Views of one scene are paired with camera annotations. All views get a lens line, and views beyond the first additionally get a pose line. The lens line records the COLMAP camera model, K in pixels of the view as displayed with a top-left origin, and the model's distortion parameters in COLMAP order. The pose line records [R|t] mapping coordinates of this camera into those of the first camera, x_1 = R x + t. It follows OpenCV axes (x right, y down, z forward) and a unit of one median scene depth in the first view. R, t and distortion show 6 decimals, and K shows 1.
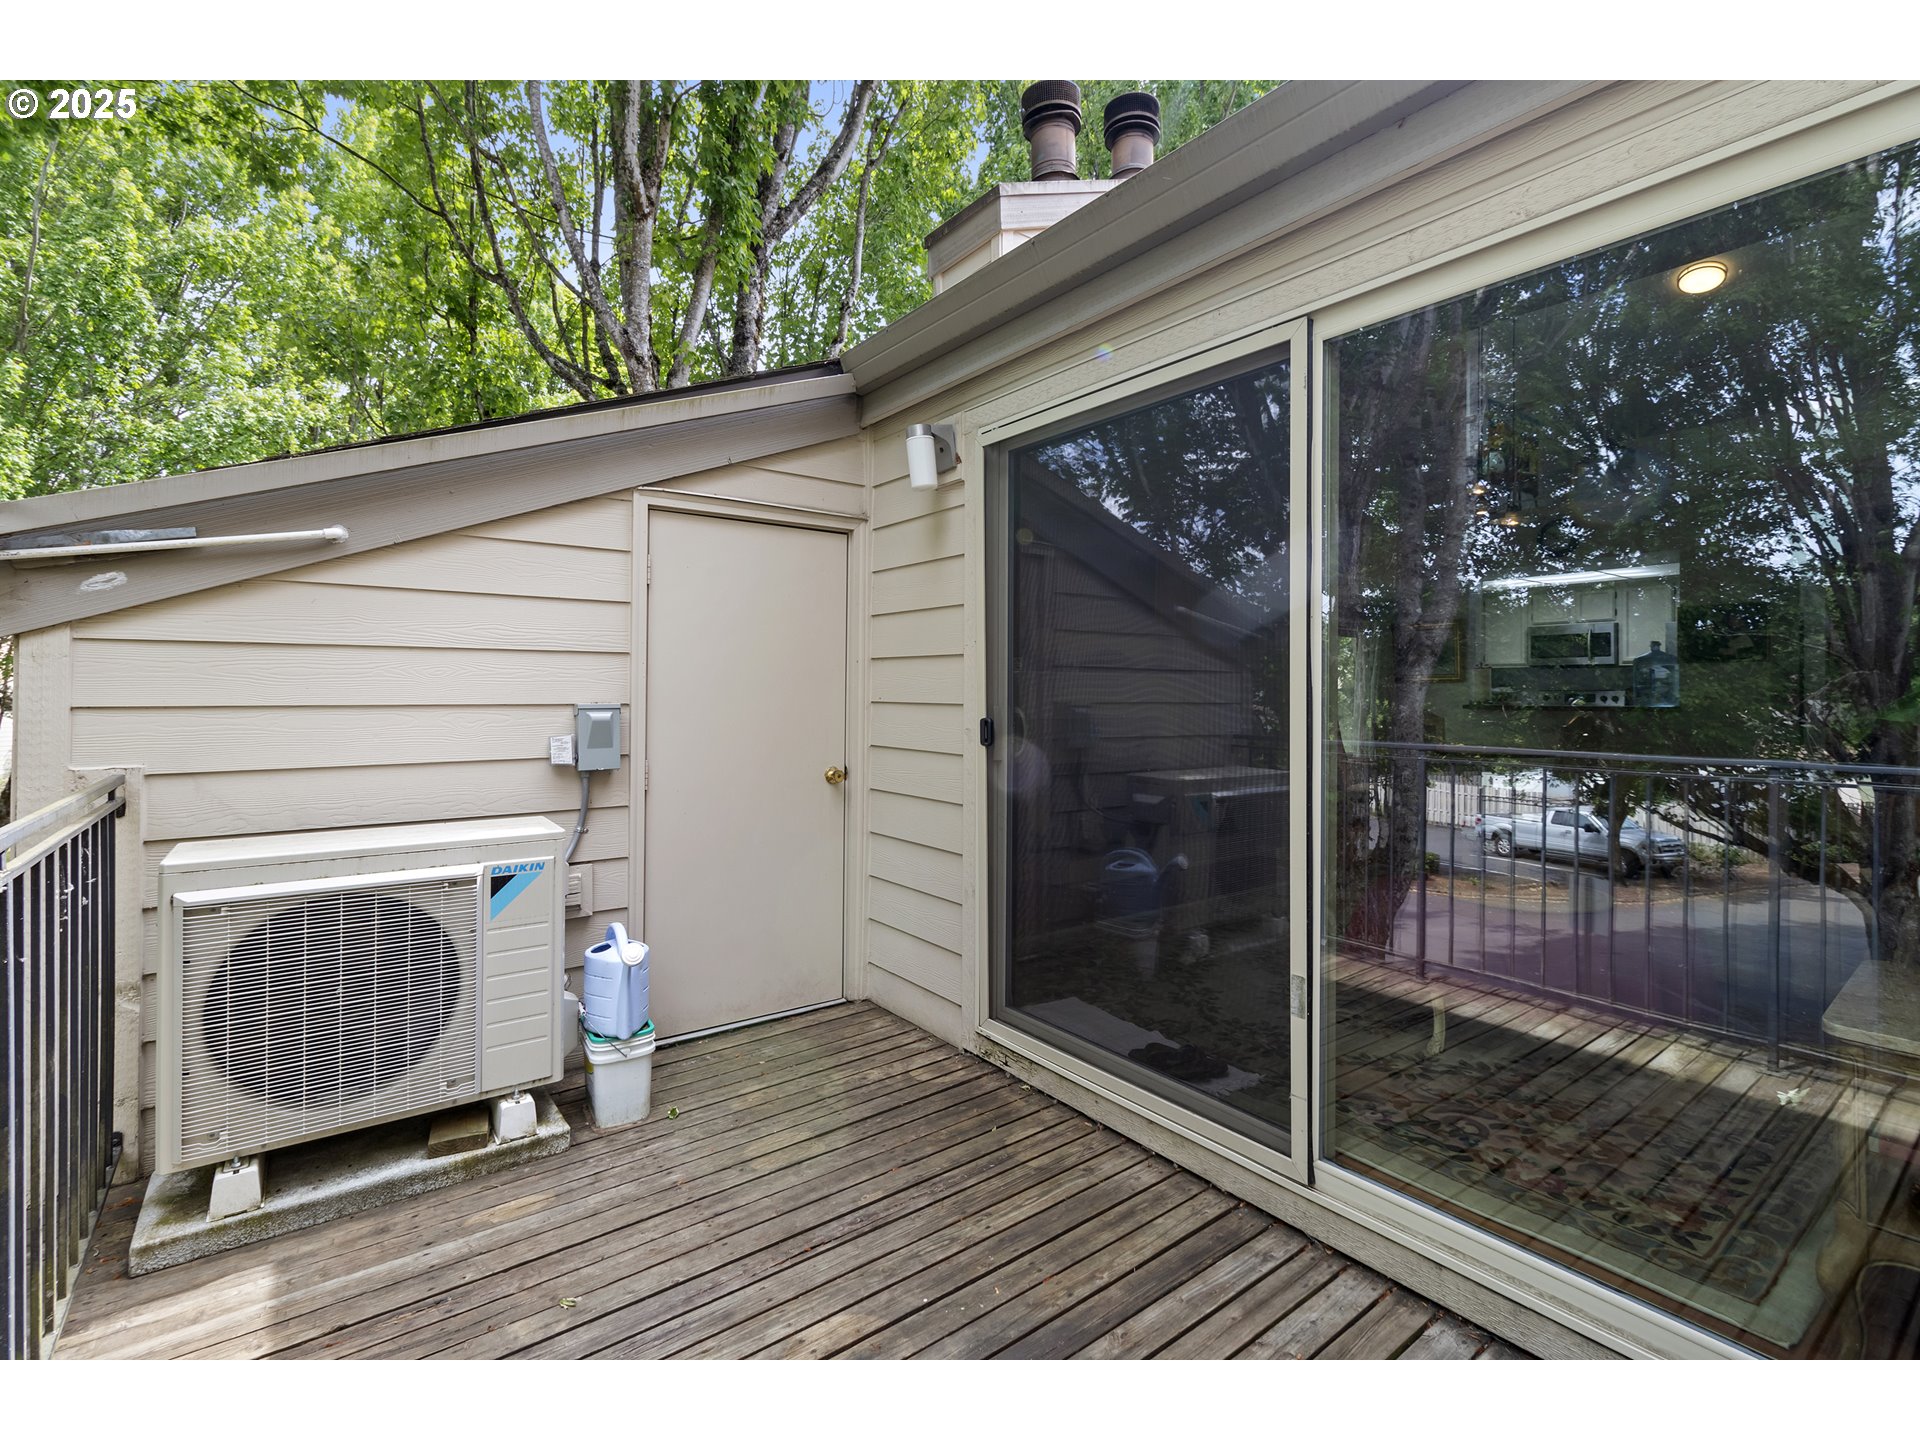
lens RADIAL K [[885.8, 0, 963.4], [0, 885.8, 703.7], [0, 0, 1]] dist [0.006368, -0.000119]
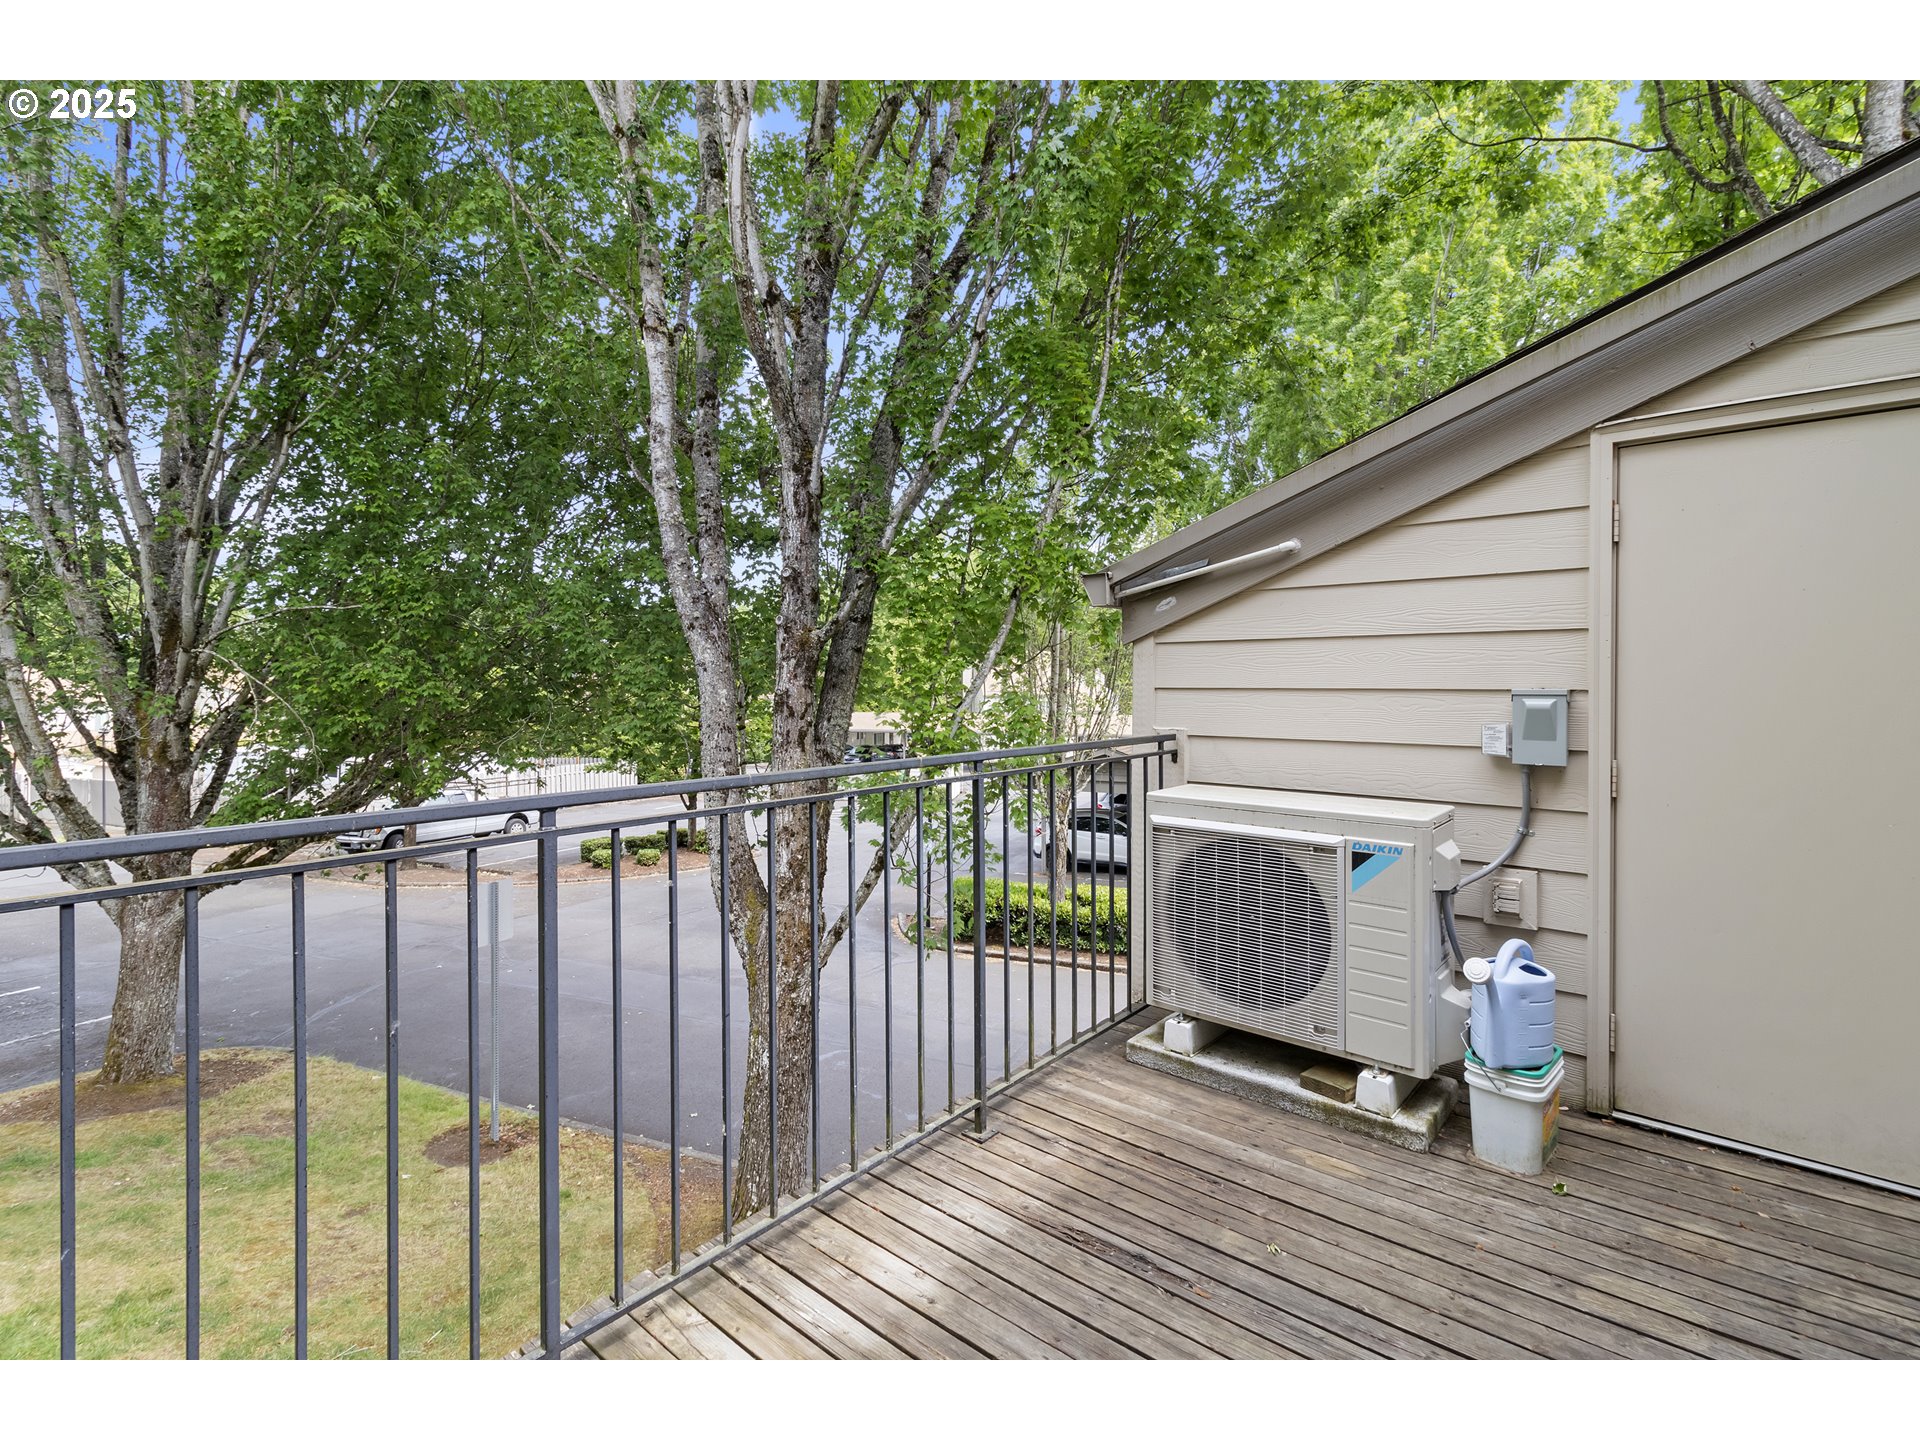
lens RADIAL K [[885.8, 0, 963.0], [0, 885.8, 701.2], [0, 0, 1]] dist [0.006368, -0.000119]
pose [[0.225406, 0.018255, -0.974094, 0.380427], [-0.014131, 0.999781, 0.015466, 0.007043], [0.974162, 0.010279, 0.225615, 0.303990]]
